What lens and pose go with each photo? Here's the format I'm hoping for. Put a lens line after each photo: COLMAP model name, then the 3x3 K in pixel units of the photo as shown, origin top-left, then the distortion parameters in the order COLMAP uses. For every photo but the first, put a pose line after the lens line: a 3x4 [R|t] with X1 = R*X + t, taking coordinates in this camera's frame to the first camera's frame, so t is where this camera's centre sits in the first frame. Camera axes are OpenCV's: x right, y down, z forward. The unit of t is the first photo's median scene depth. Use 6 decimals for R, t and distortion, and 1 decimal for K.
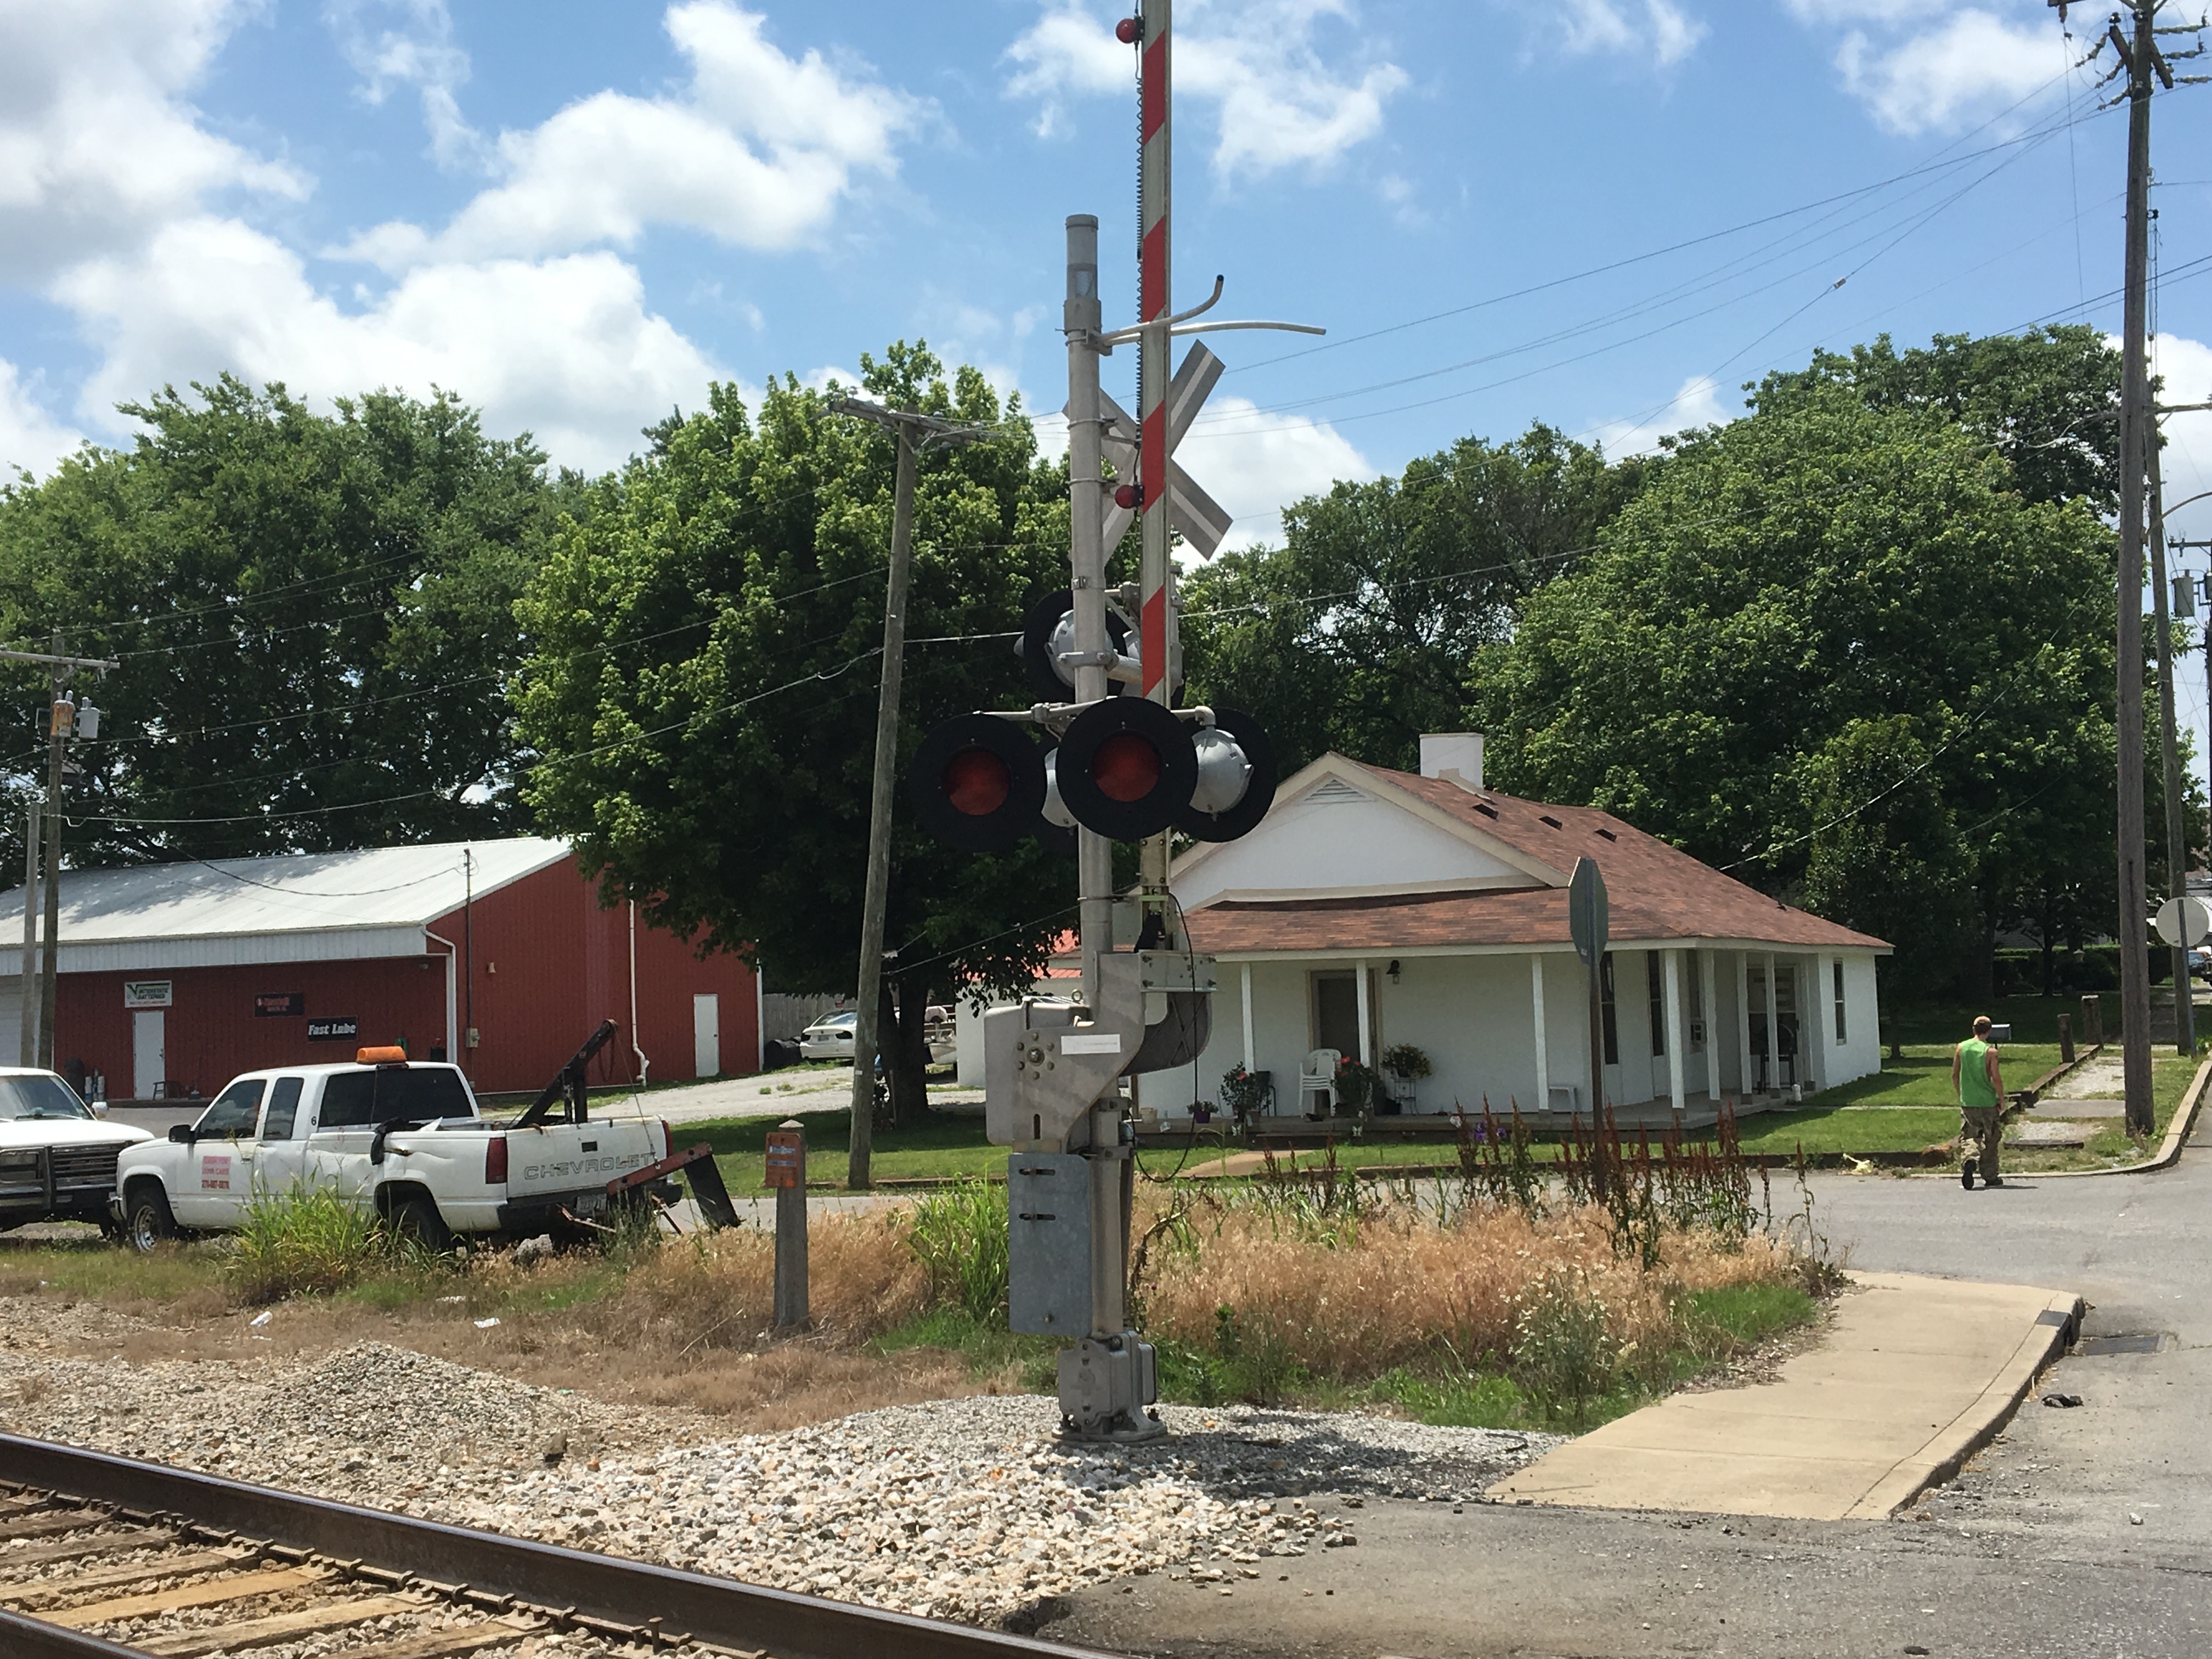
lens RADIAL K [[2793.5, 0, 1106.0], [0, 2793.5, 829.5], [0, 0, 1]] dist [0.023821, 0.001690]
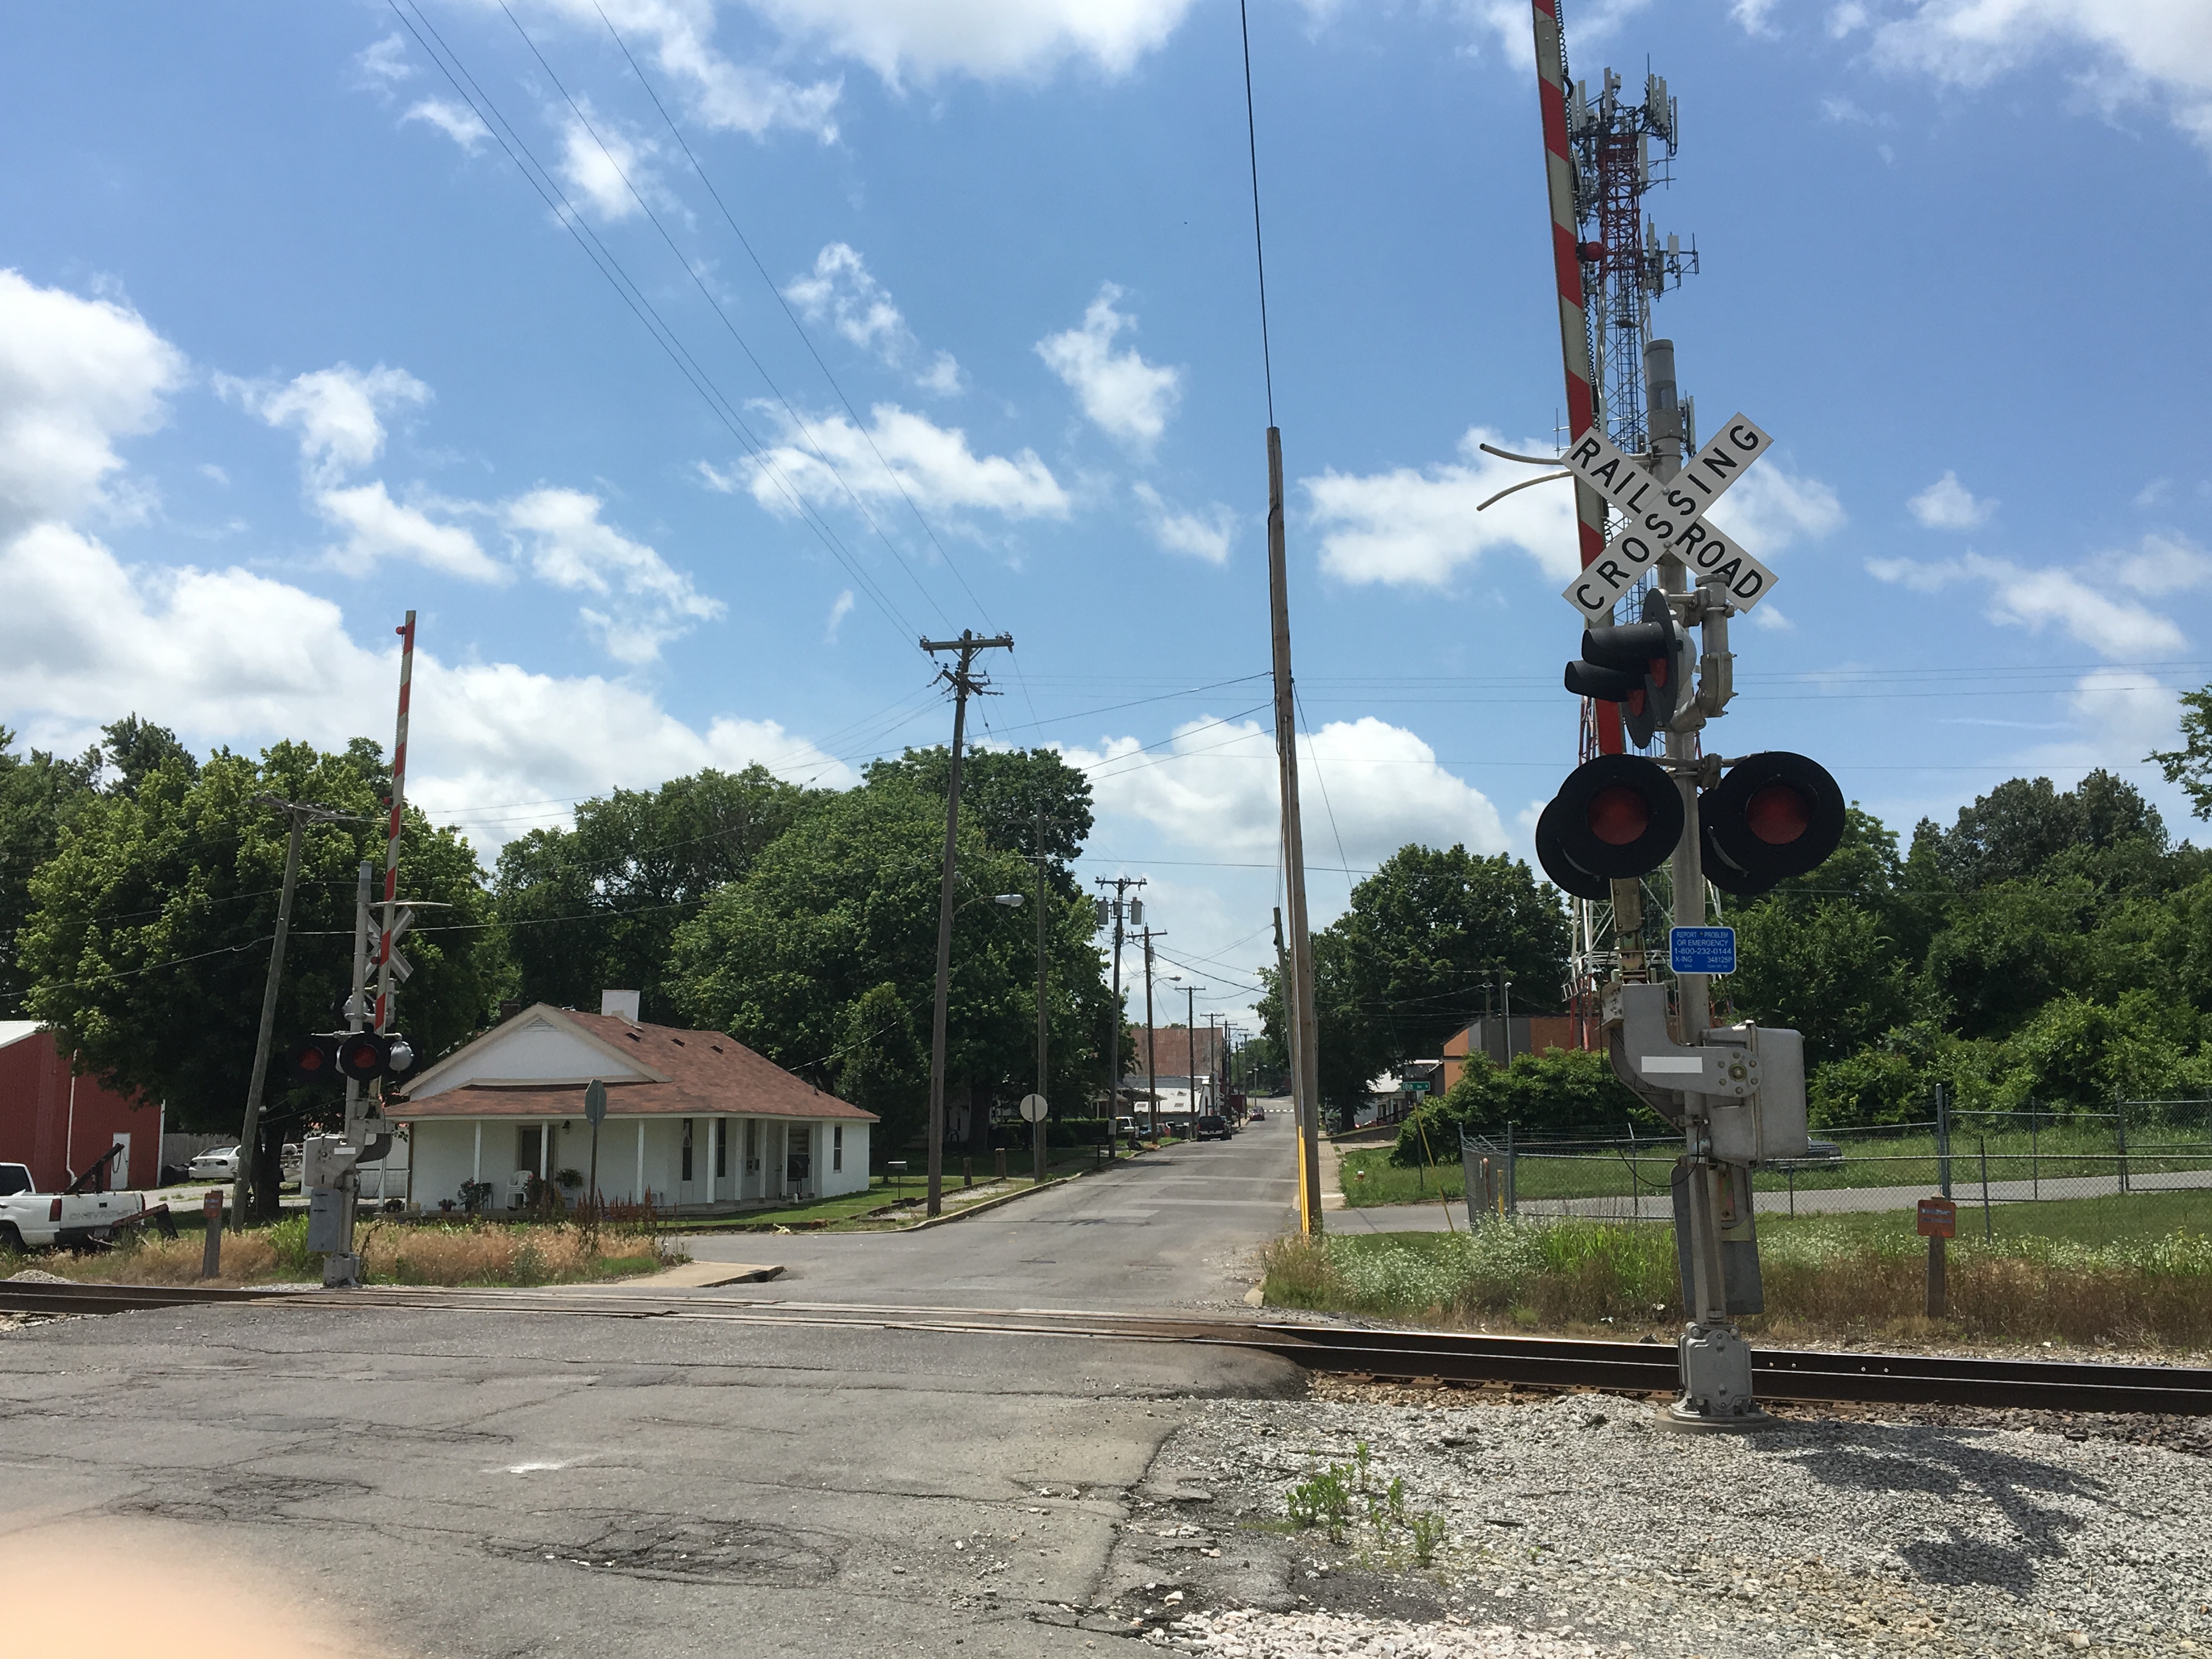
lens RADIAL K [[1936.8, 0, 1019.1], [0, 1936.8, 830.4], [0, 0, 1]] dist [0.123001, -0.211110]
pose [[0.957922, 0.068285, 0.278789, 0.015792], [-0.039828, 0.993515, -0.106497, -0.013705], [-0.284253, 0.090913, 0.954429, -0.250743]]
